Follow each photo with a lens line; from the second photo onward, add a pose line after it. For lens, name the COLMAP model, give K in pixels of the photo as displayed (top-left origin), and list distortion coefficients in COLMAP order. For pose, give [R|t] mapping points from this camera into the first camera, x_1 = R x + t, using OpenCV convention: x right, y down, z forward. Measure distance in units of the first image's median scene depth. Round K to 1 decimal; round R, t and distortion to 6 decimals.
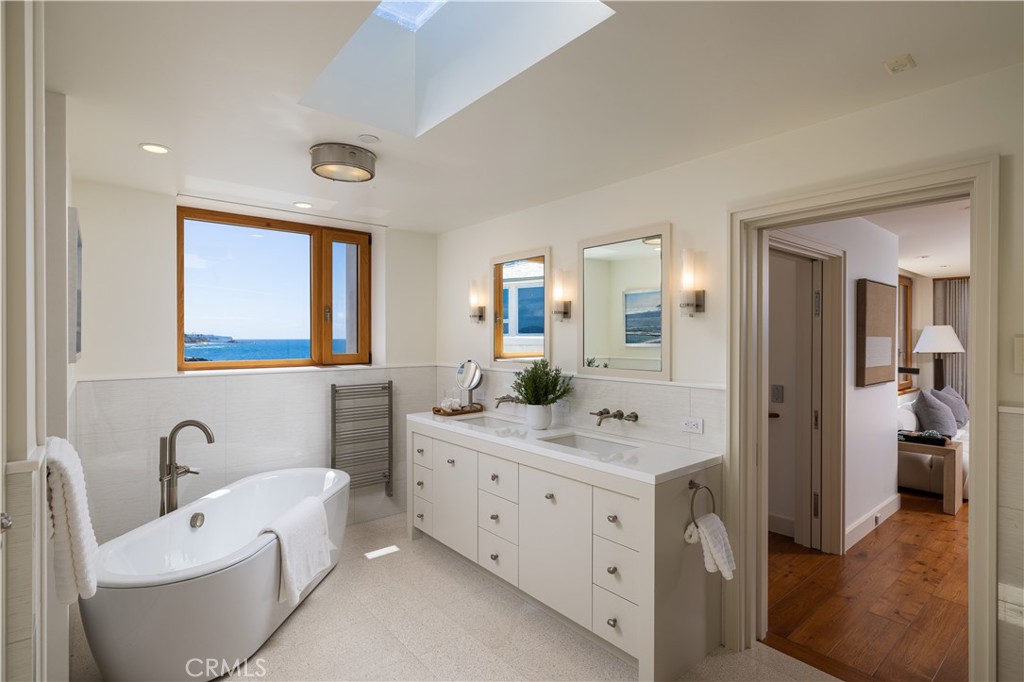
lens RADIAL K [[501.6, 0, 512.3], [0, 501.6, 339.4], [0, 0, 1]] dist [-0.002174, -0.000463]
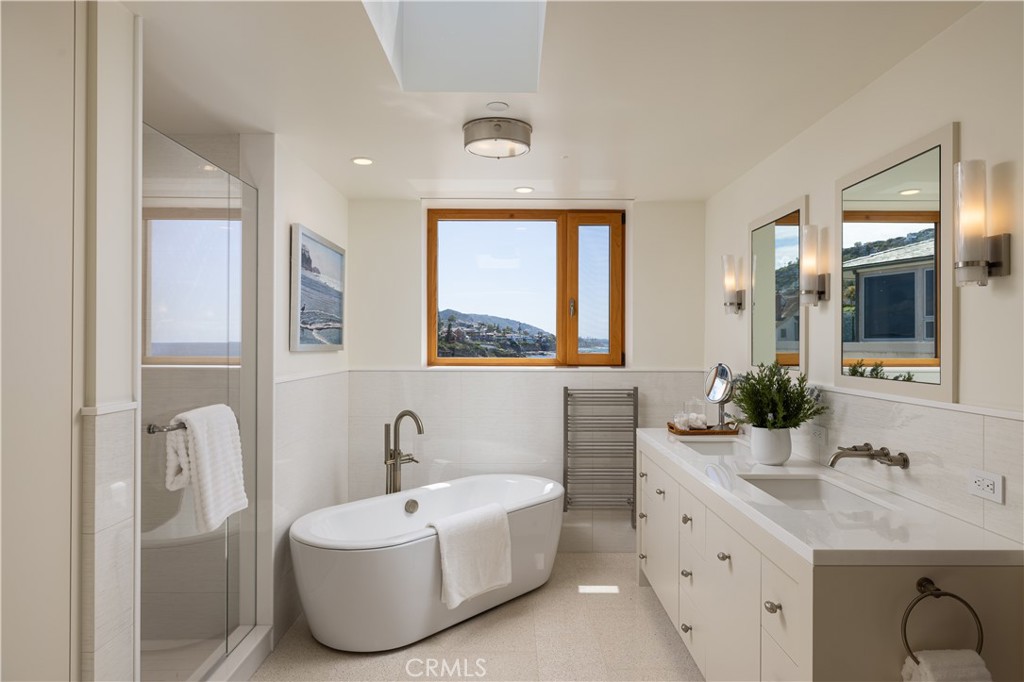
lens RADIAL K [[615.1, 0, 512.3], [0, 615.1, 341.7], [0, 0, 1]] dist [0.007172, 0.000465]
pose [[0.765528, 0.002142, -0.643399, 0.288702], [-0.005906, 0.999976, -0.003698, 0.015795], [0.643376, 0.006631, 0.765522, 0.117288]]
